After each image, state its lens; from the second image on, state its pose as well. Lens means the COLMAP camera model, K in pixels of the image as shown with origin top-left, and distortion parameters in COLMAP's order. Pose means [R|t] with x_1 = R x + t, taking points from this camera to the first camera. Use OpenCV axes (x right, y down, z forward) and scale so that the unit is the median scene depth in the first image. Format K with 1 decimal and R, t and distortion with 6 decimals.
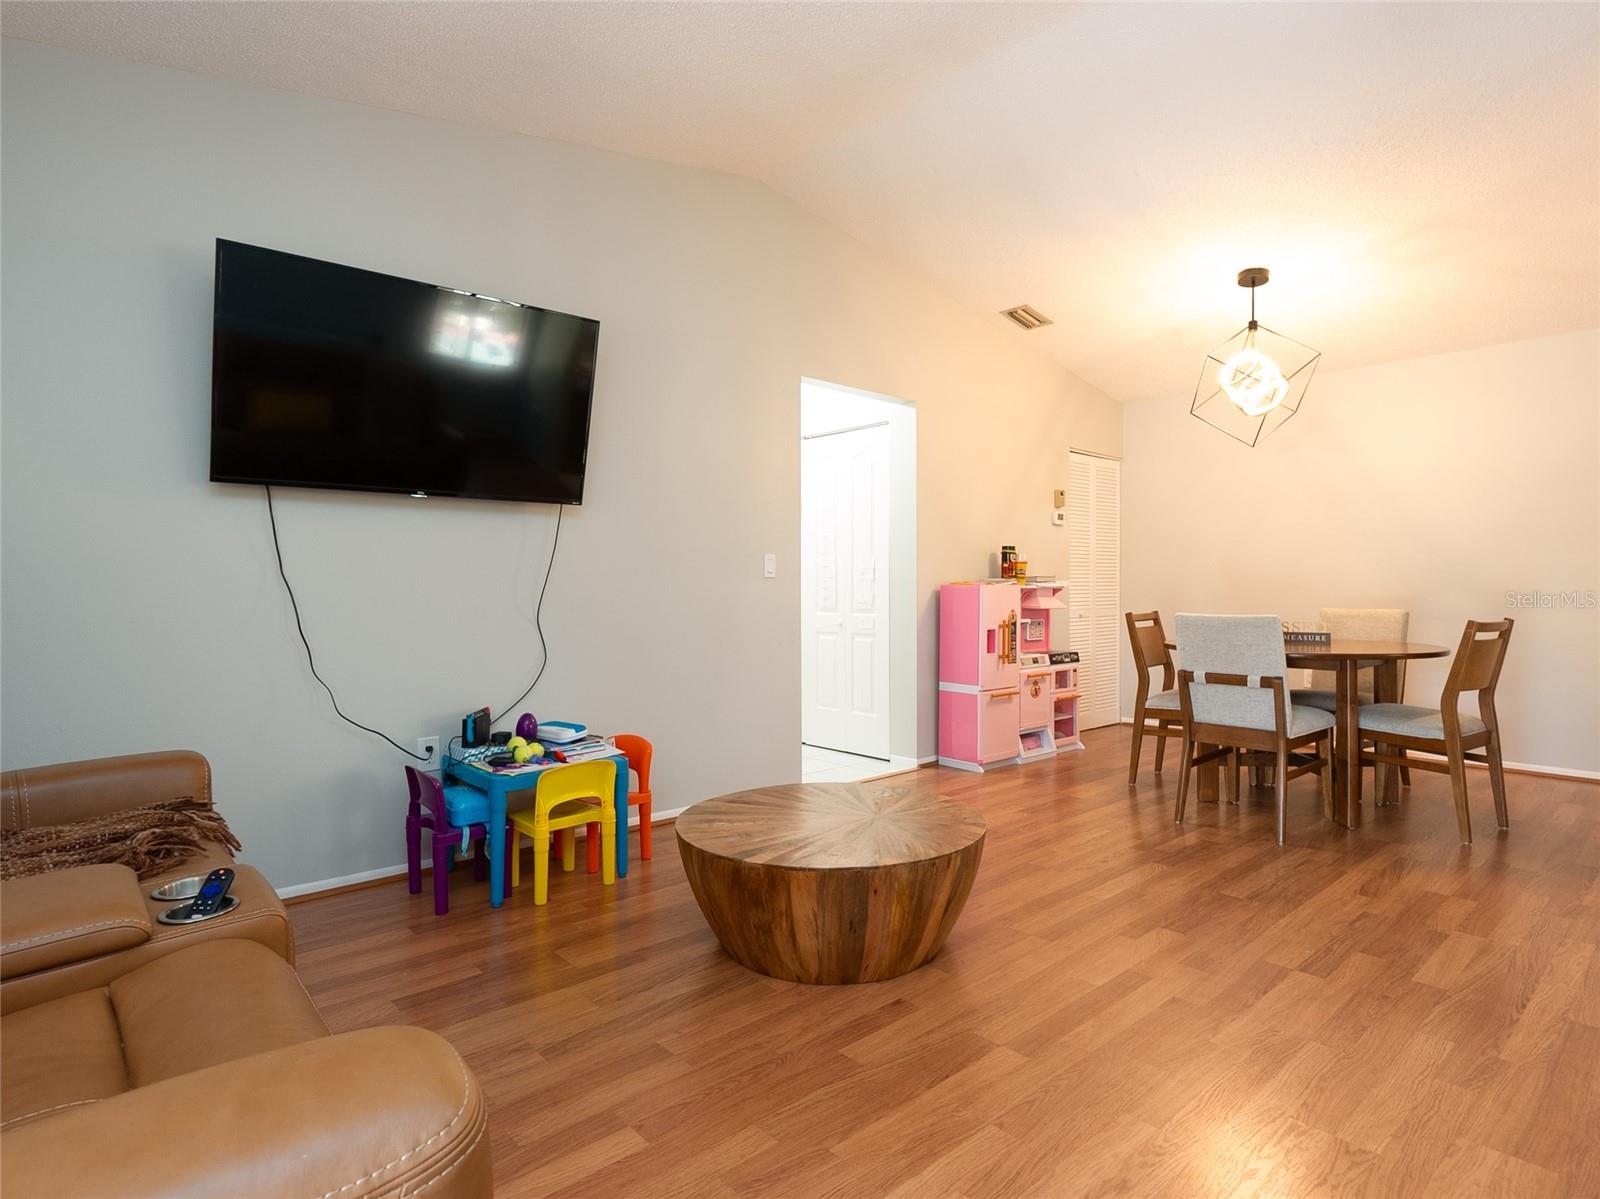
lens RADIAL K [[894.3, 0, 800.0], [0, 894.3, 599.5], [0, 0, 1]] dist [-0.001080, -0.000164]
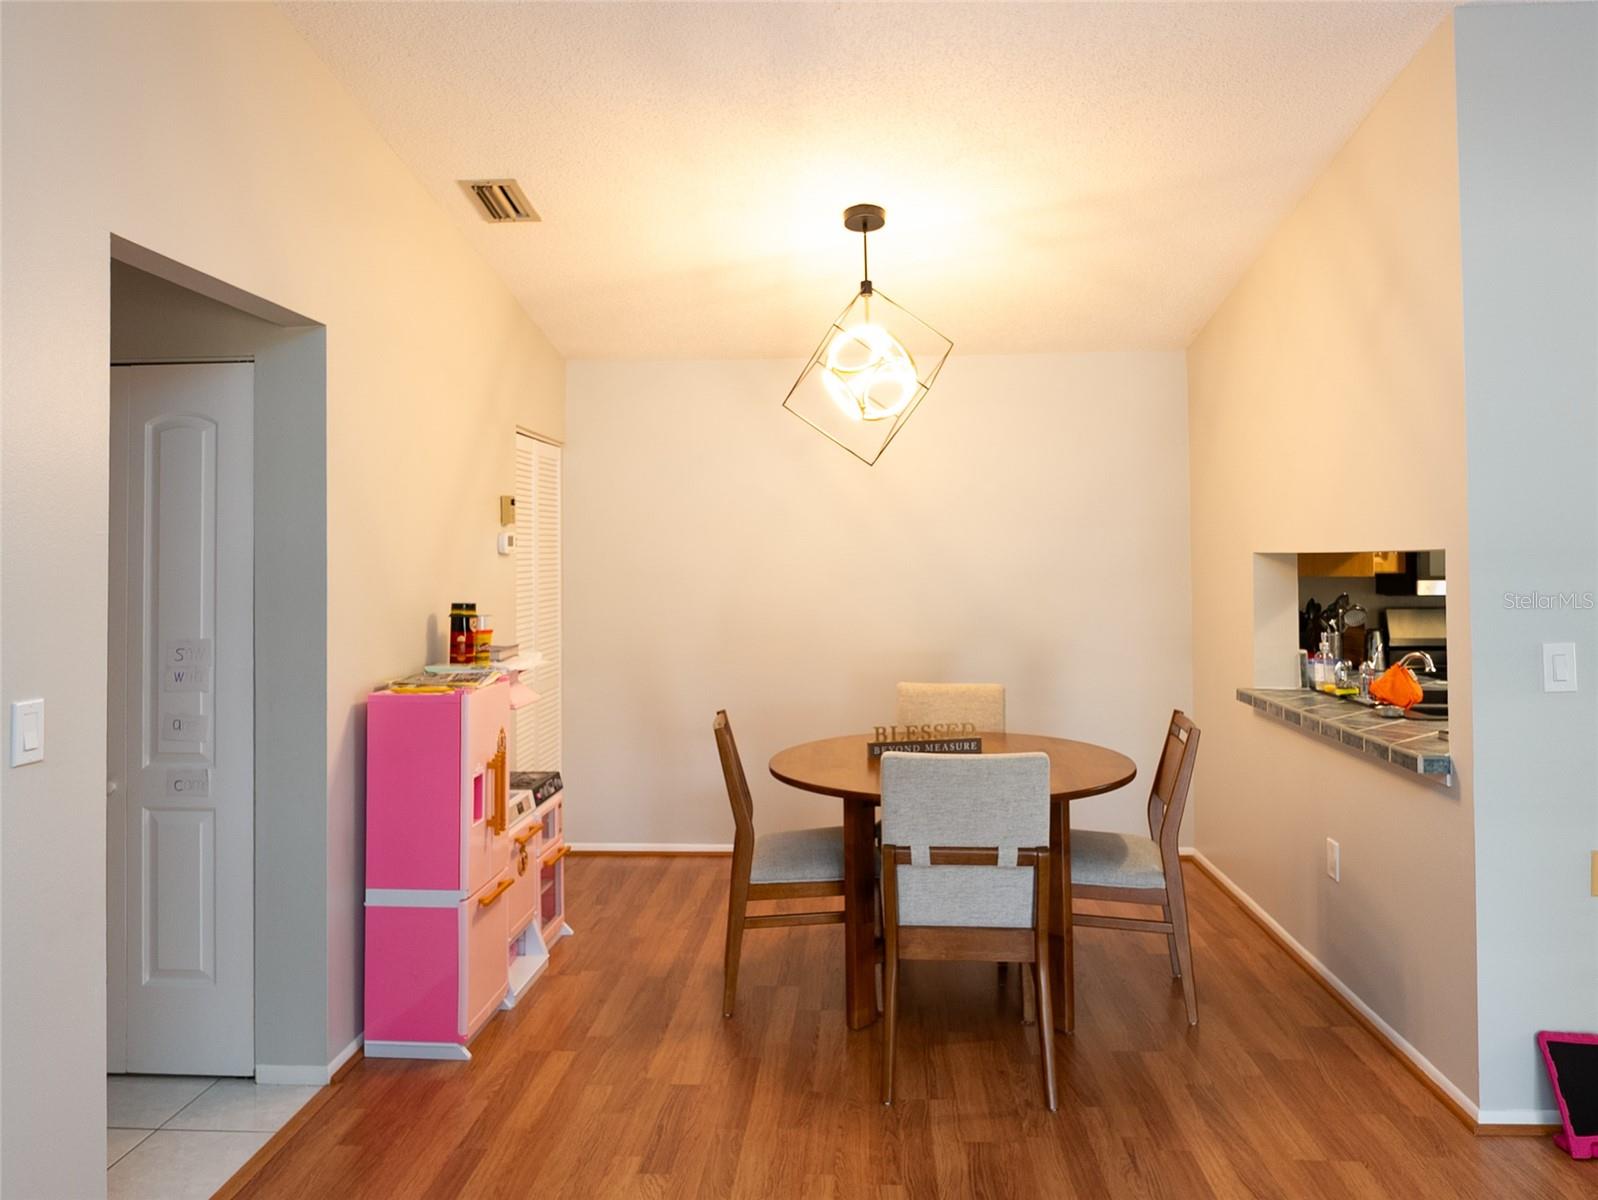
lens RADIAL K [[1127.0, 0, 801.3], [0, 1127.0, 532.7], [0, 0, 1]] dist [0.007258, 0.003038]
pose [[0.709784, 0.004405, 0.704406, -0.120655], [0.017811, 0.999549, -0.024198, -0.090596], [-0.704194, 0.029721, 0.709385, 0.390508]]
